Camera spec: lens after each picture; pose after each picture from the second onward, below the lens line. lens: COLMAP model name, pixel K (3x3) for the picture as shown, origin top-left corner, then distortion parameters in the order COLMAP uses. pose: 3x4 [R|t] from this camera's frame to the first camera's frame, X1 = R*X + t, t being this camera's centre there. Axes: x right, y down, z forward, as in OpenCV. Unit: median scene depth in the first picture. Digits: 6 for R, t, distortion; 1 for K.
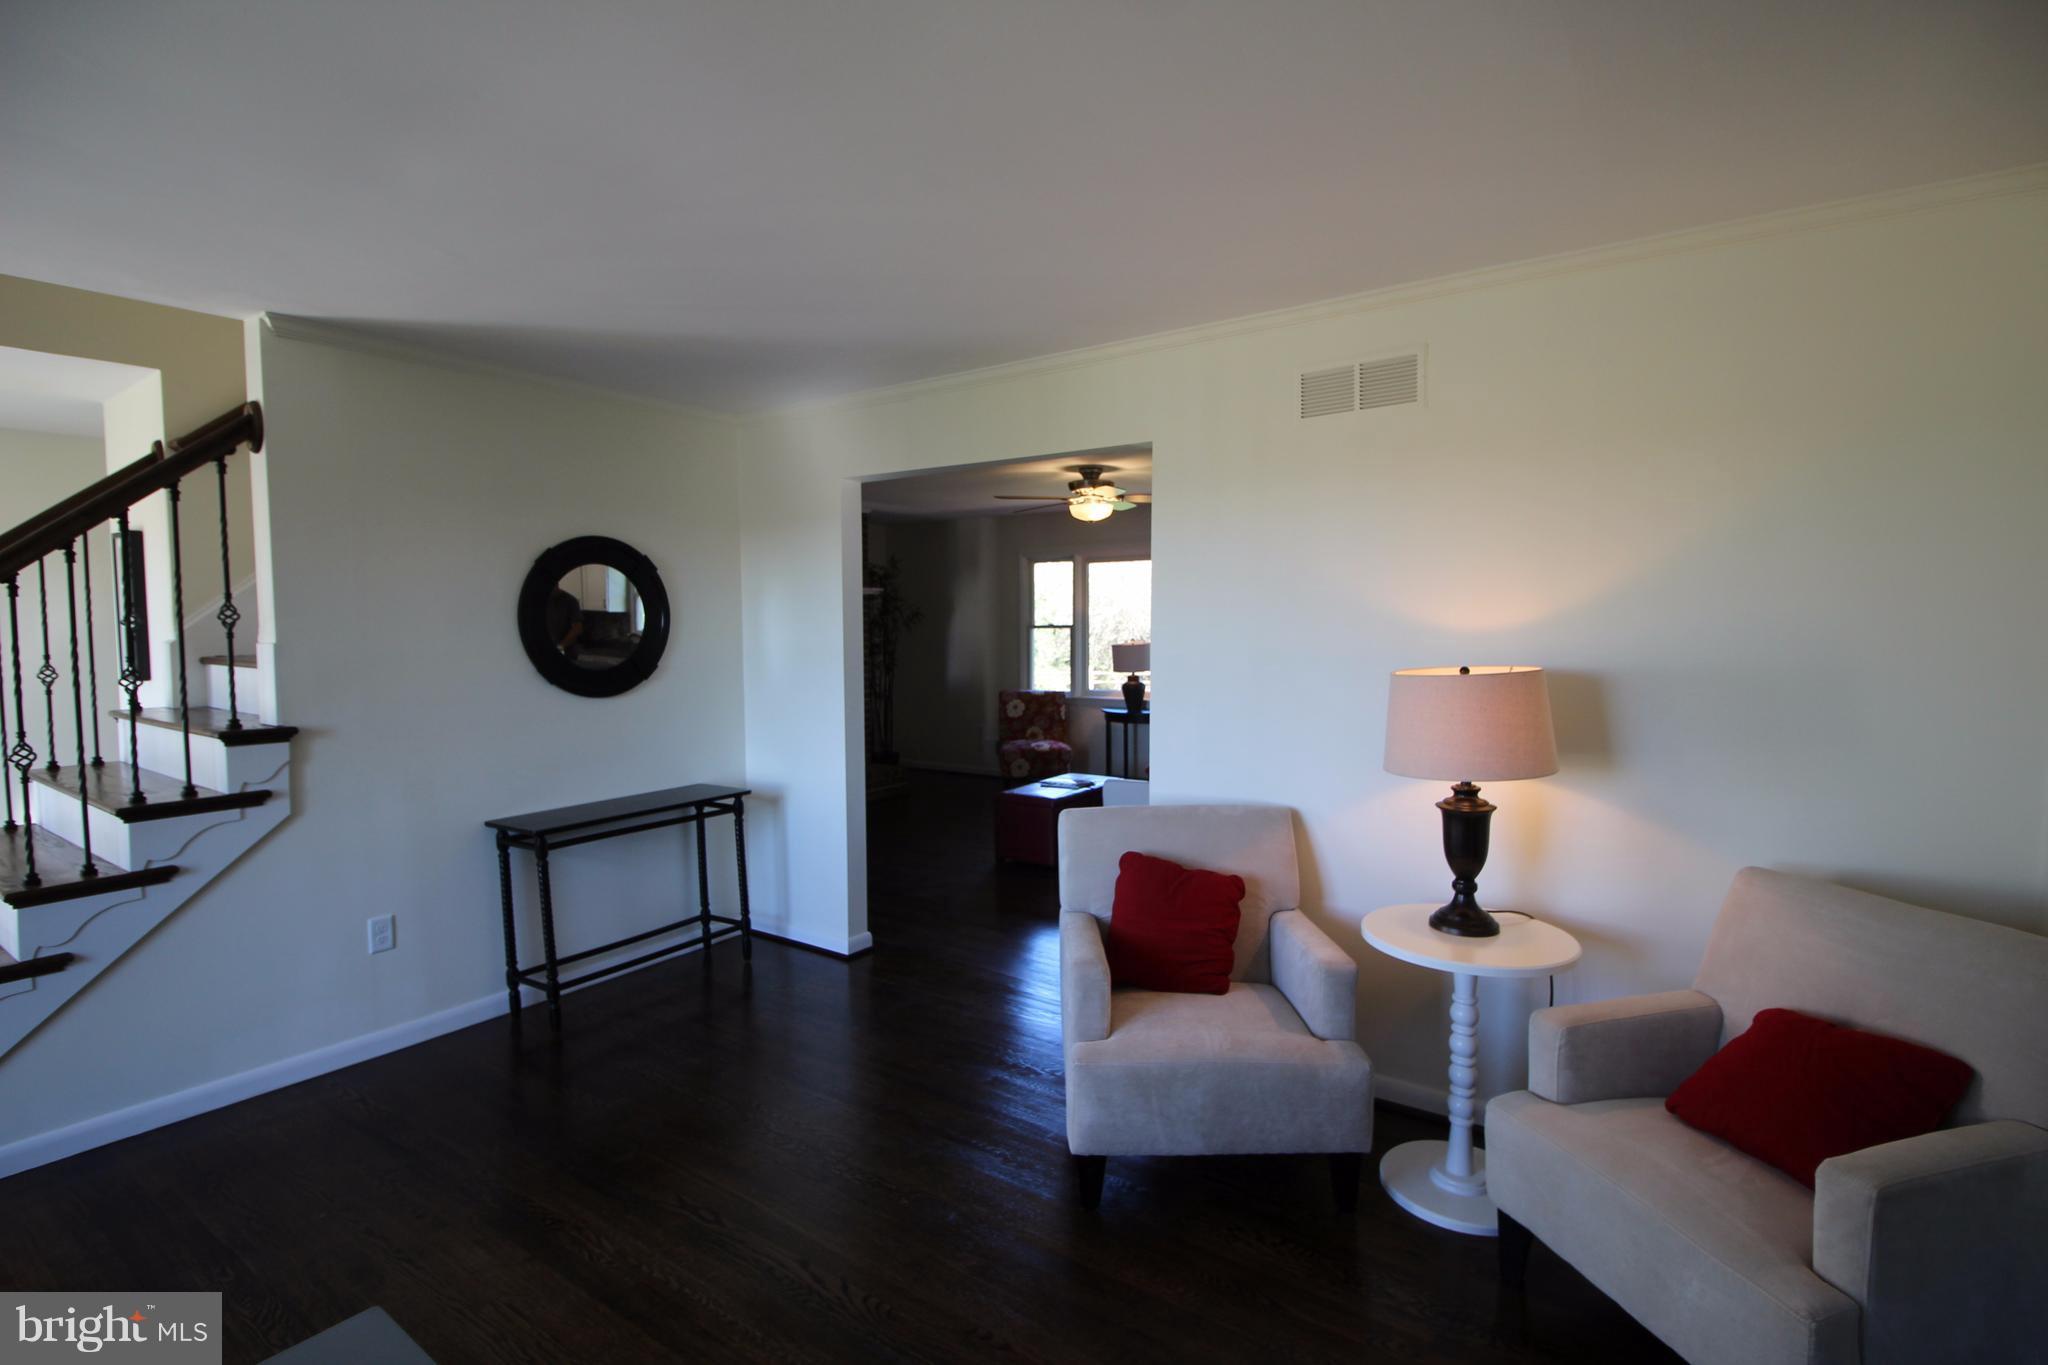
lens RADIAL K [[953.9, 0, 1027.5], [0, 953.9, 674.6], [0, 0, 1]] dist [0.001635, -0.014709]
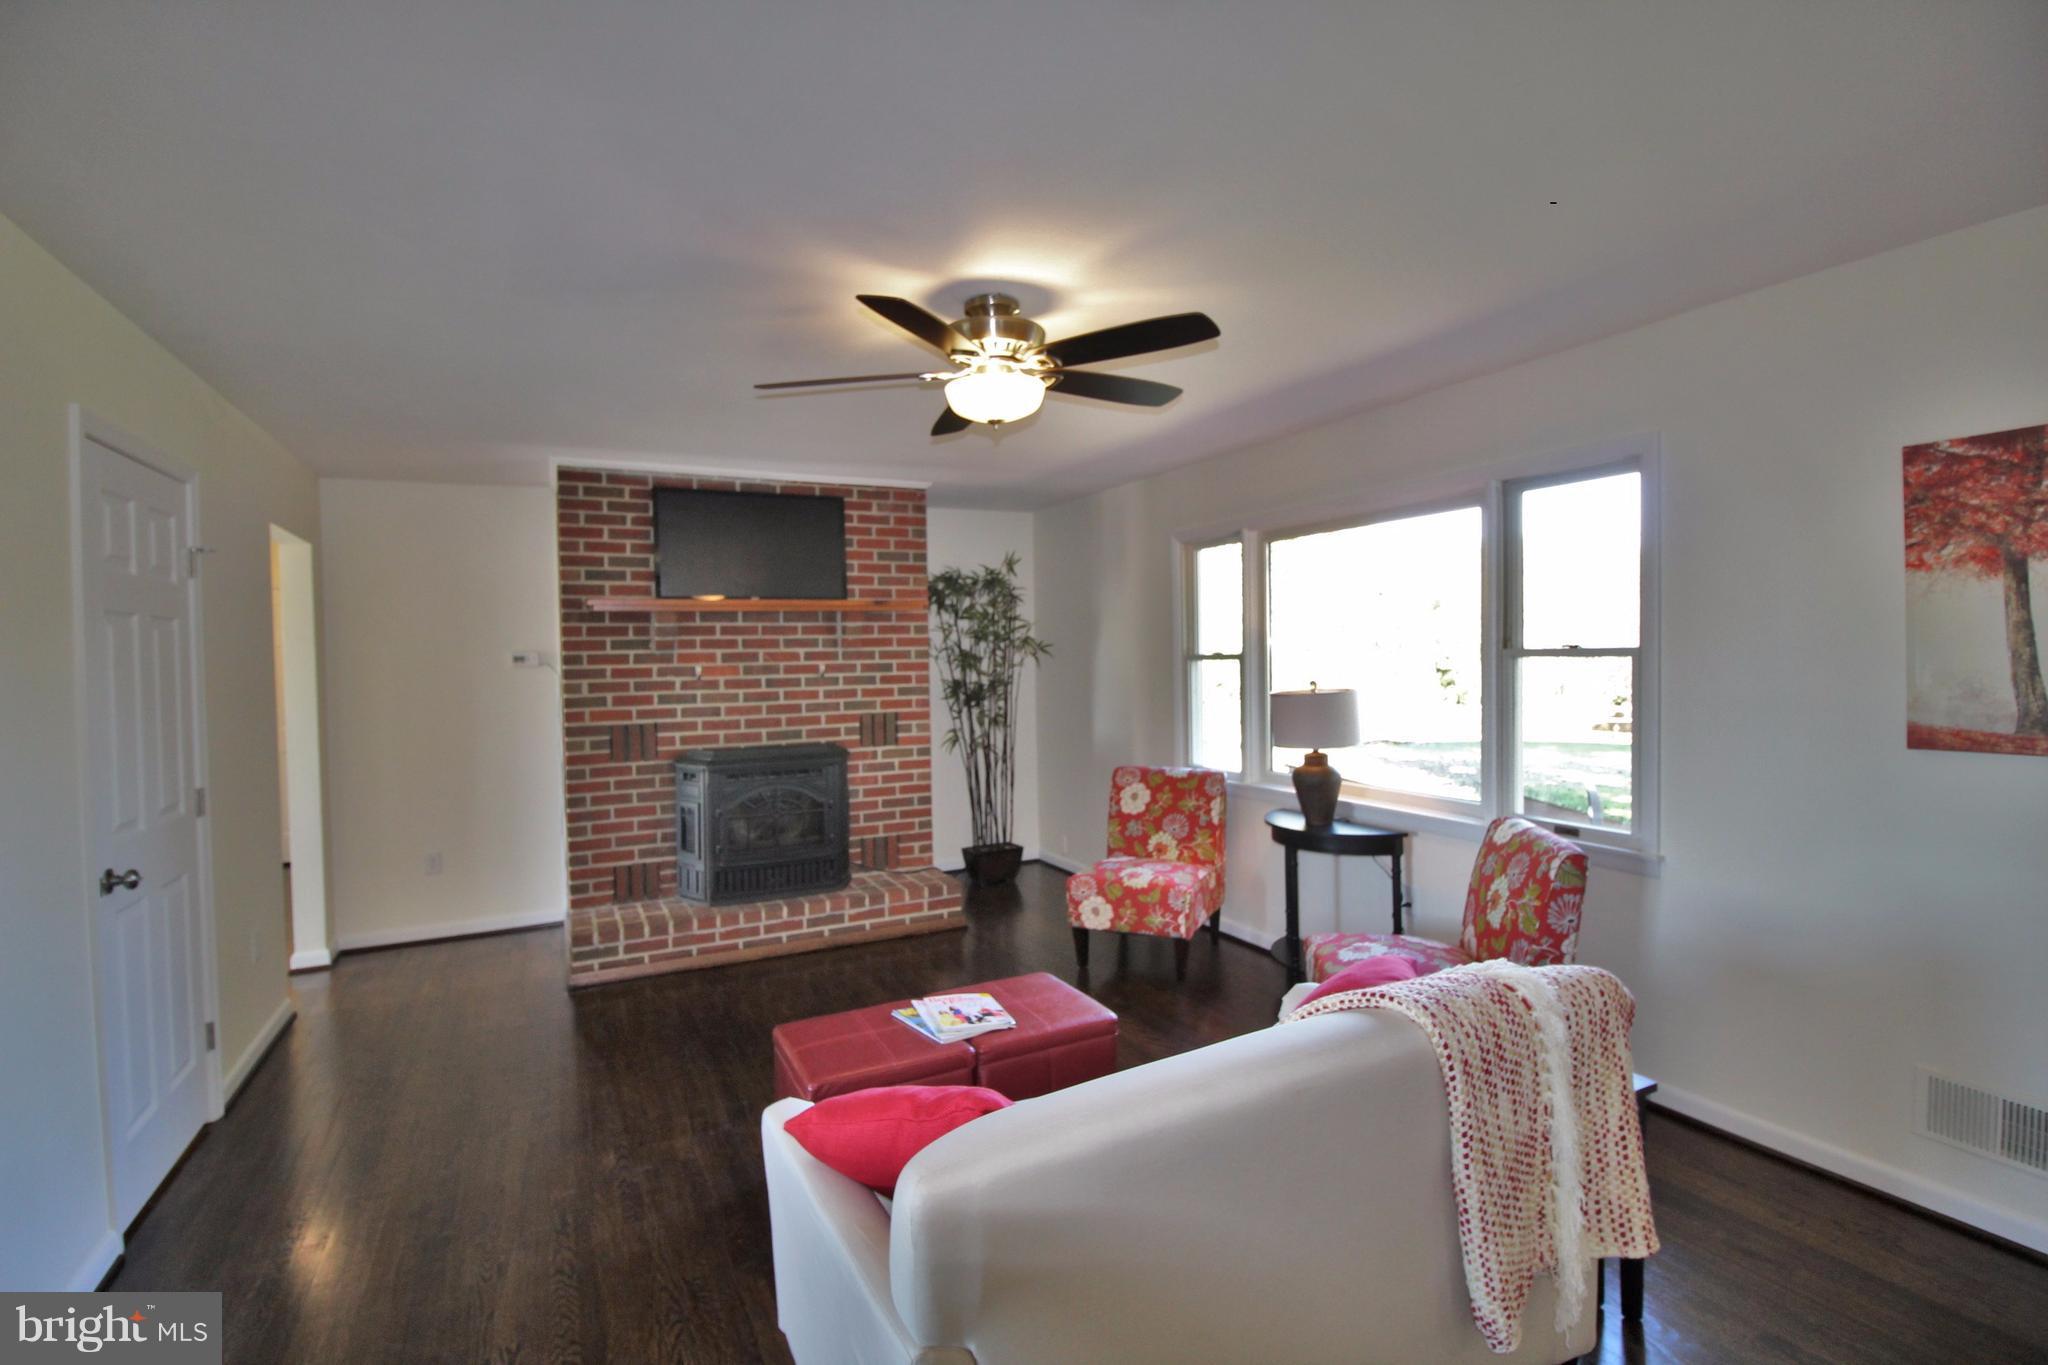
lens RADIAL K [[953.9, 0, 1027.5], [0, 953.9, 674.6], [0, 0, 1]] dist [0.001635, -0.014709]
pose [[0.885775, 0.000198, -0.464114, 0.200627], [-0.011504, 0.999702, -0.021529, -0.027180], [0.463972, 0.024409, 0.885514, 0.451556]]
